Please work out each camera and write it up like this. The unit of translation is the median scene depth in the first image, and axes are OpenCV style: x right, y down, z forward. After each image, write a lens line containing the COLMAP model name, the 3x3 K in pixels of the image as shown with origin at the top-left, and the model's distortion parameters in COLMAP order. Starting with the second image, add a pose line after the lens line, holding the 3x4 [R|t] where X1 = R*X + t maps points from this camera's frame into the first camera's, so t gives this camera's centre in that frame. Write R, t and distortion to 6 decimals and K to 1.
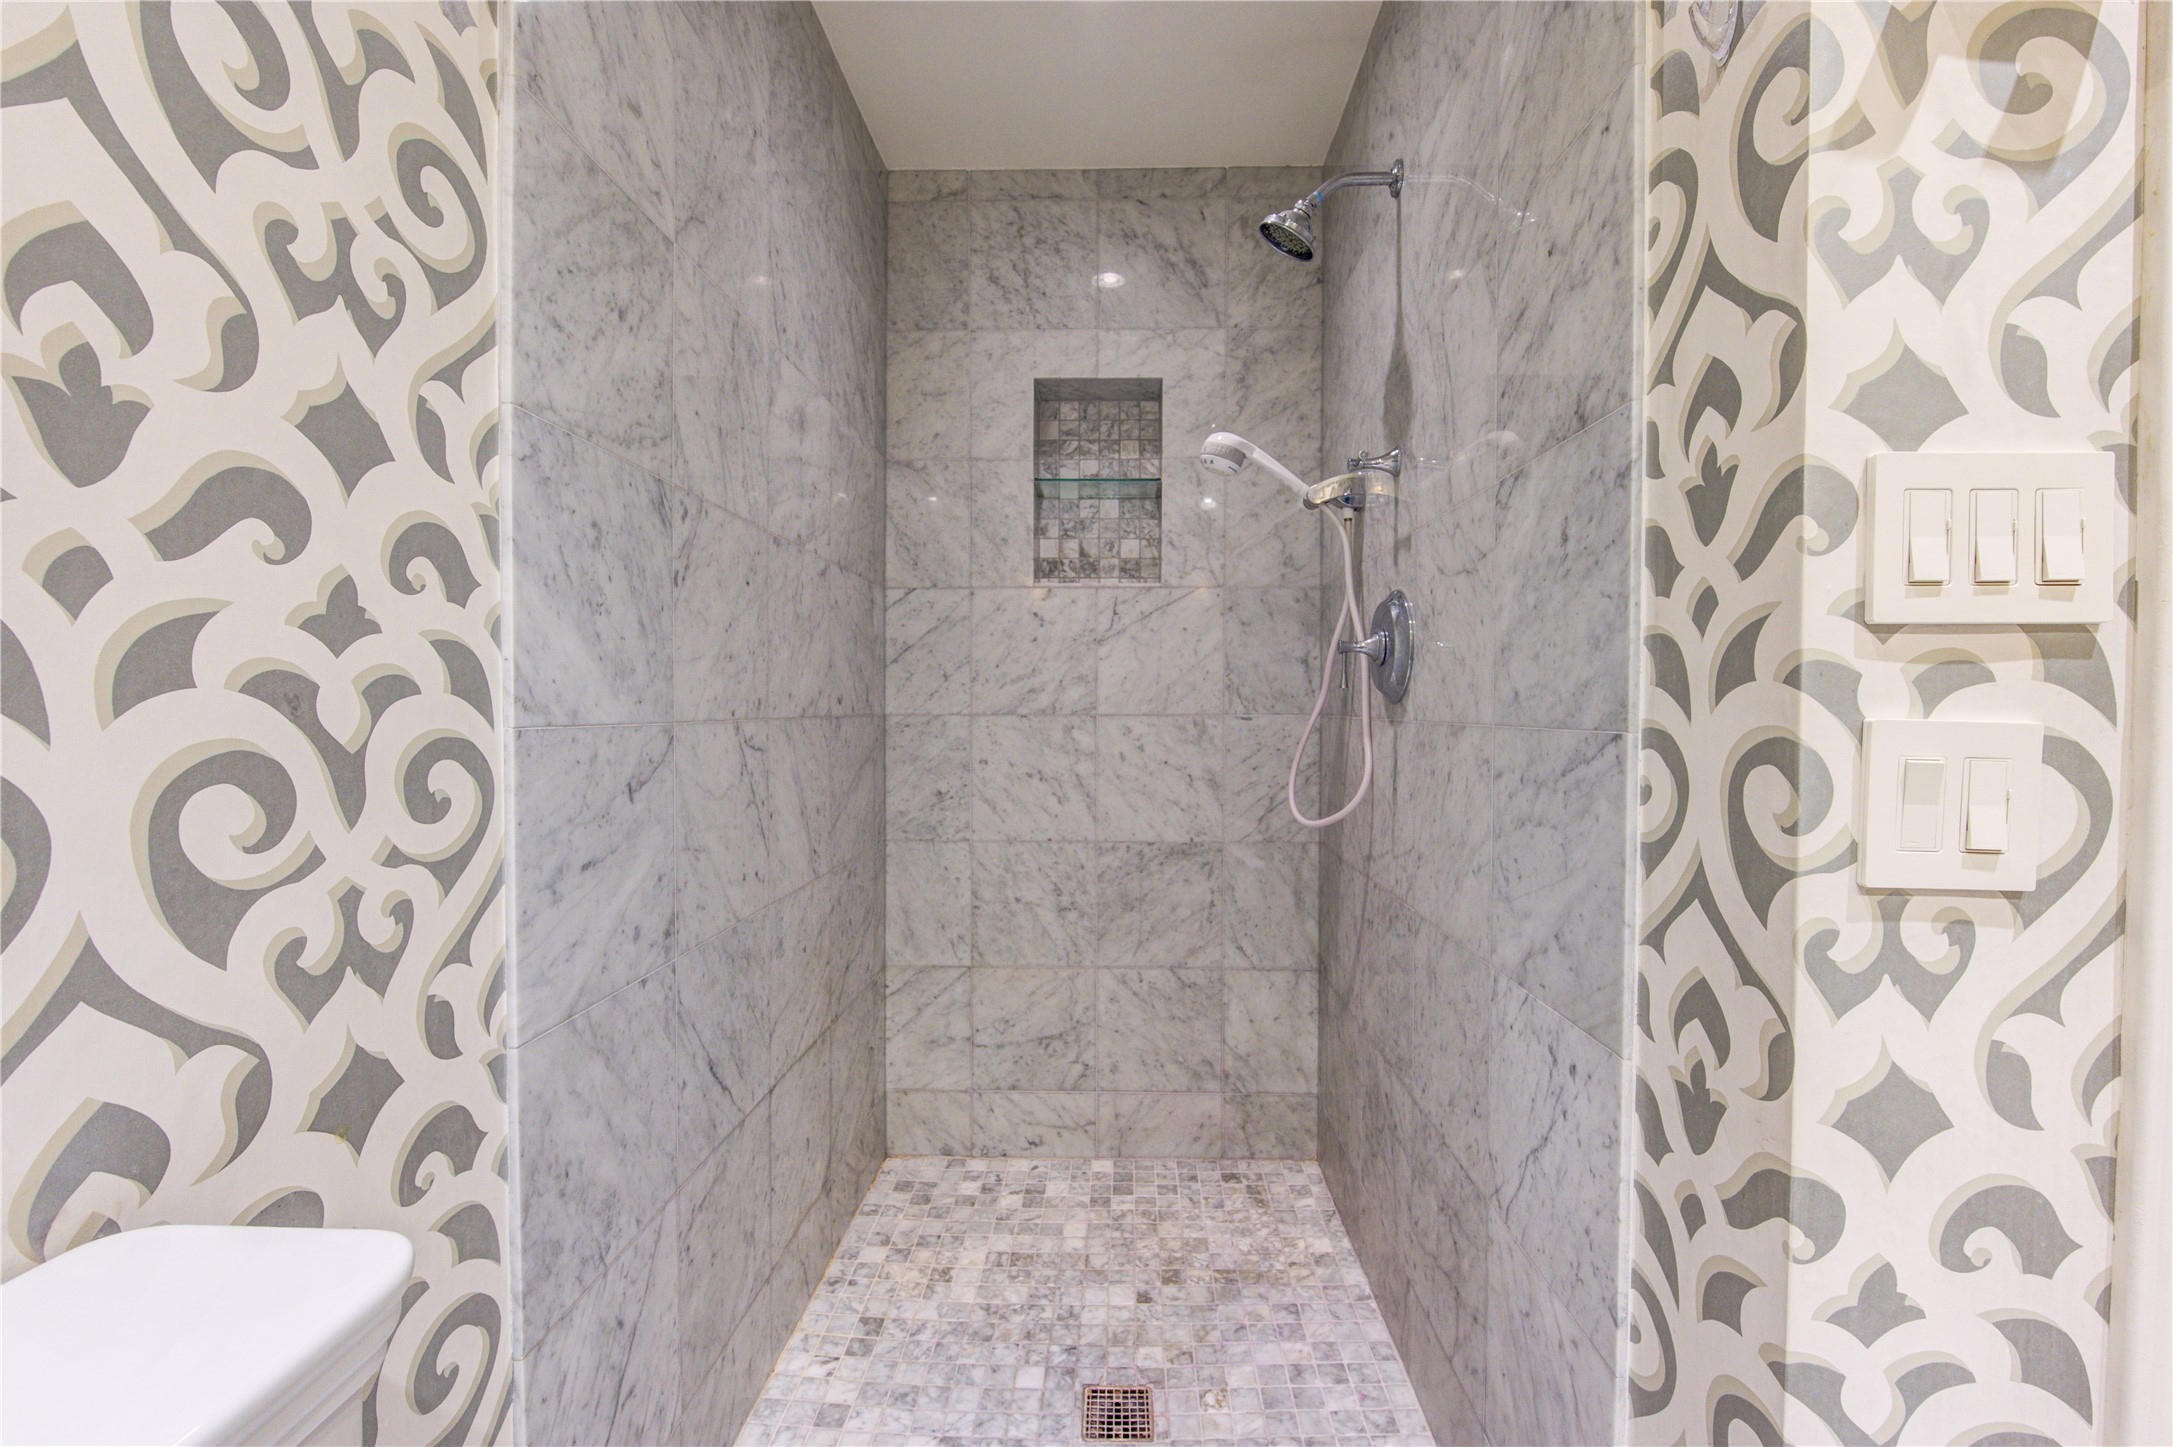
lens RADIAL K [[878.3, 0, 1095.4], [0, 878.3, 728.8], [0, 0, 1]] dist [-0.002367, -0.007075]
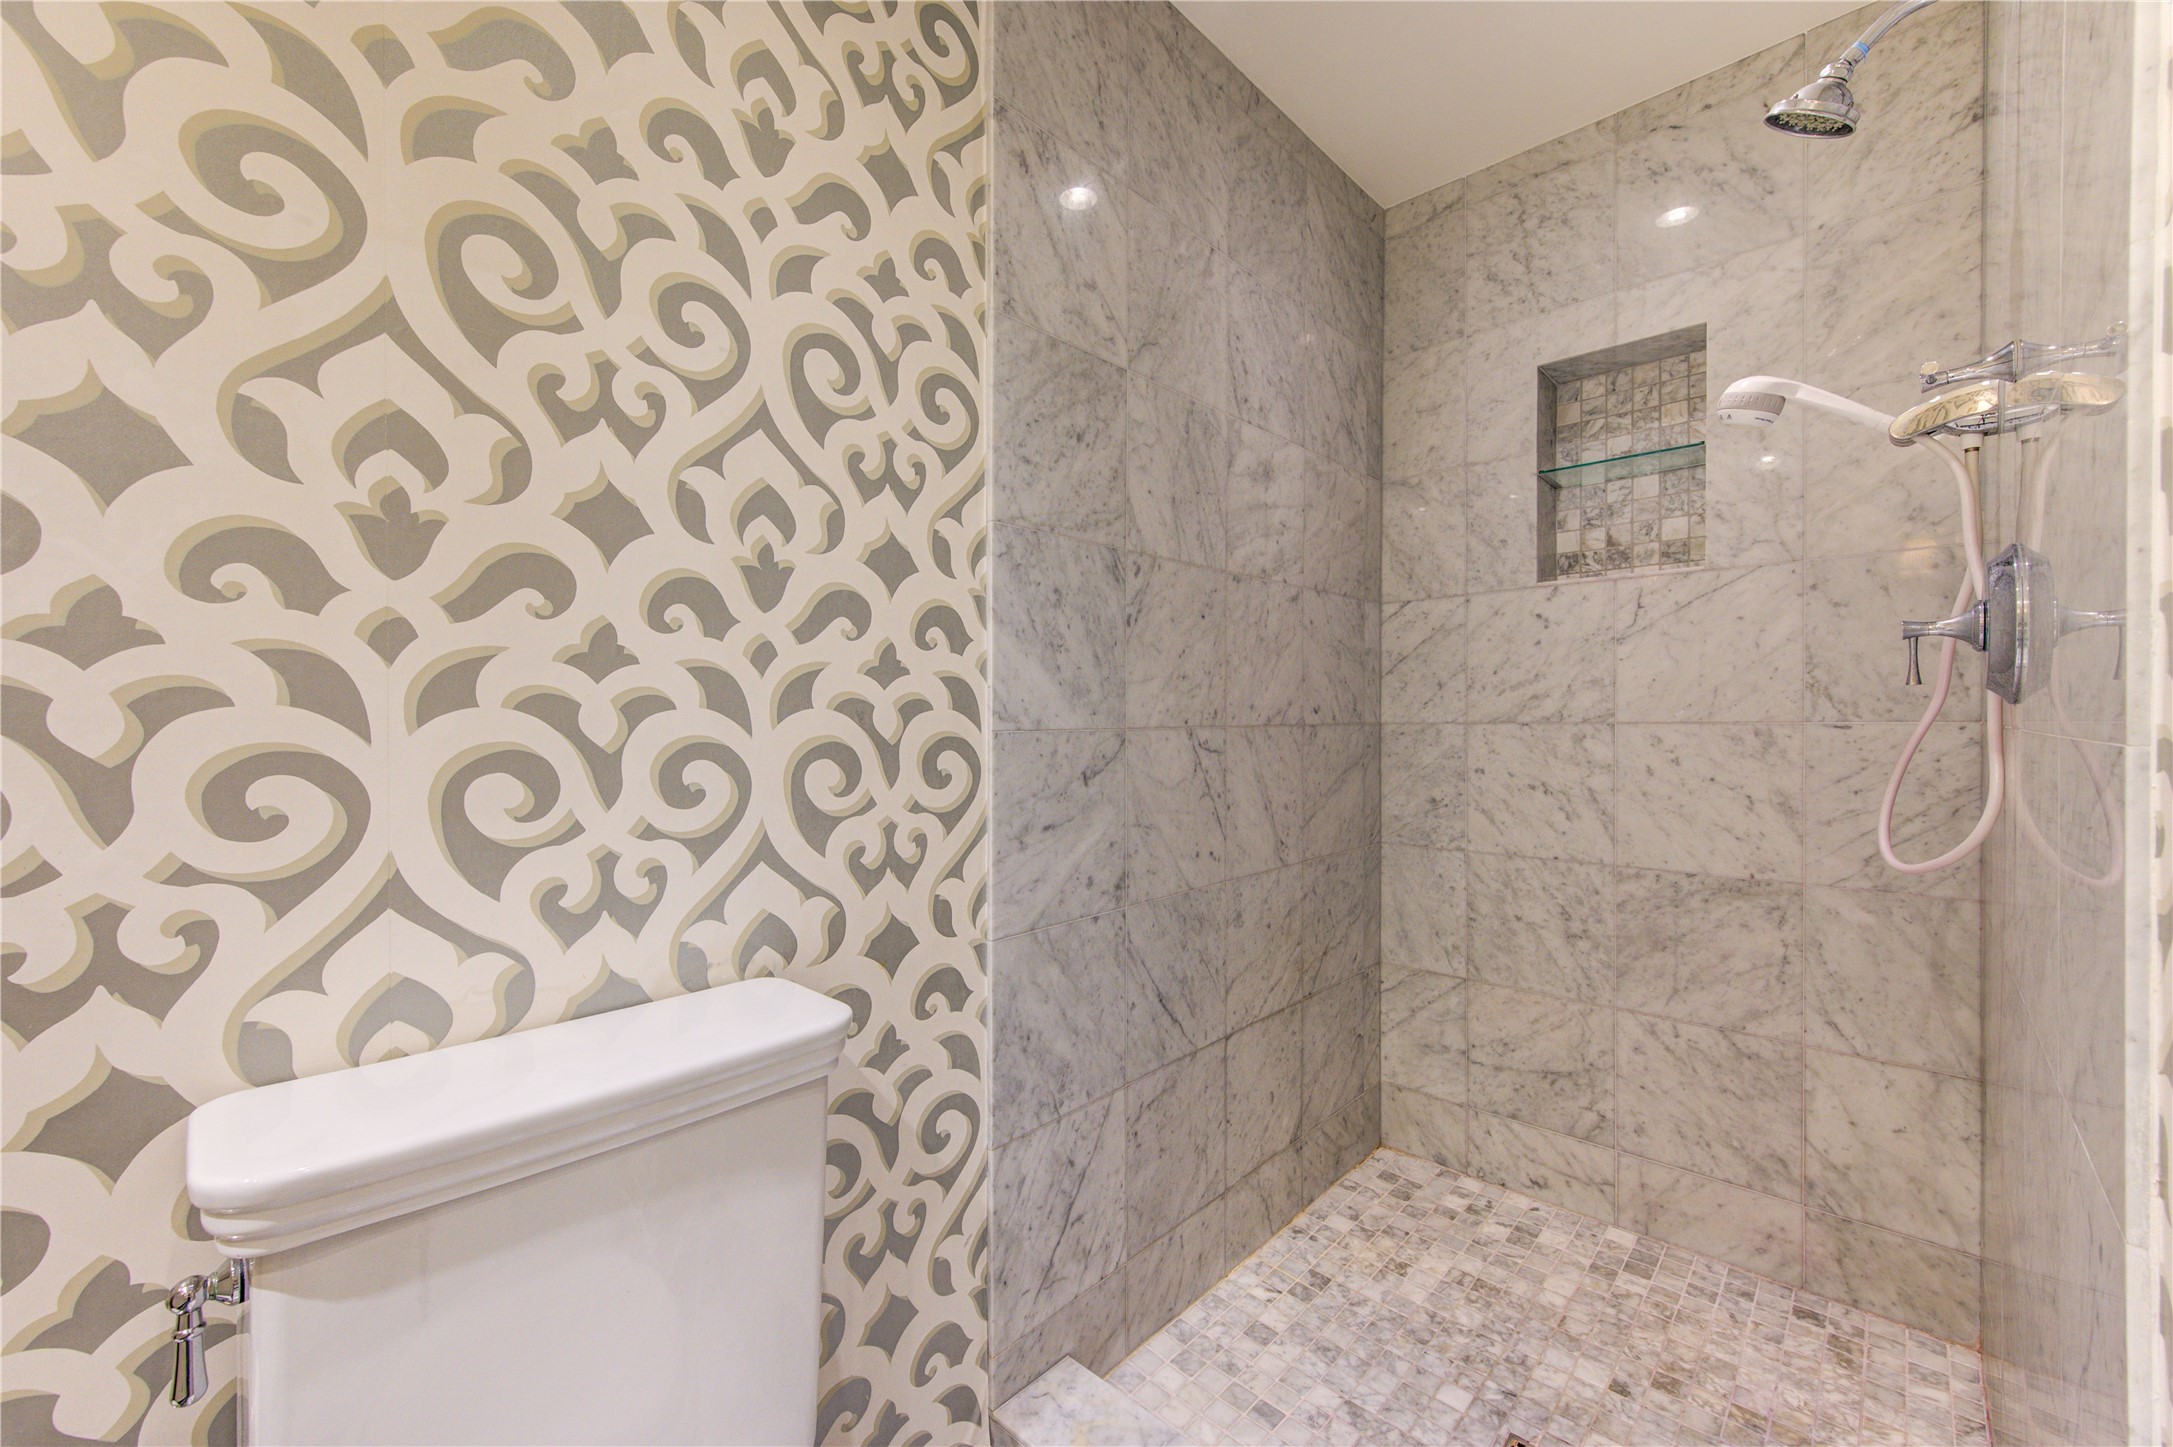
lens RADIAL K [[865.7, 0, 1095.3], [0, 865.7, 723.1], [0, 0, 1]] dist [0.001804, -0.000731]
pose [[0.744744, -0.002867, -0.667344, 0.233654], [-0.009045, 0.999856, -0.014390, 0.002375], [0.667289, 0.016753, 0.744610, -0.004806]]
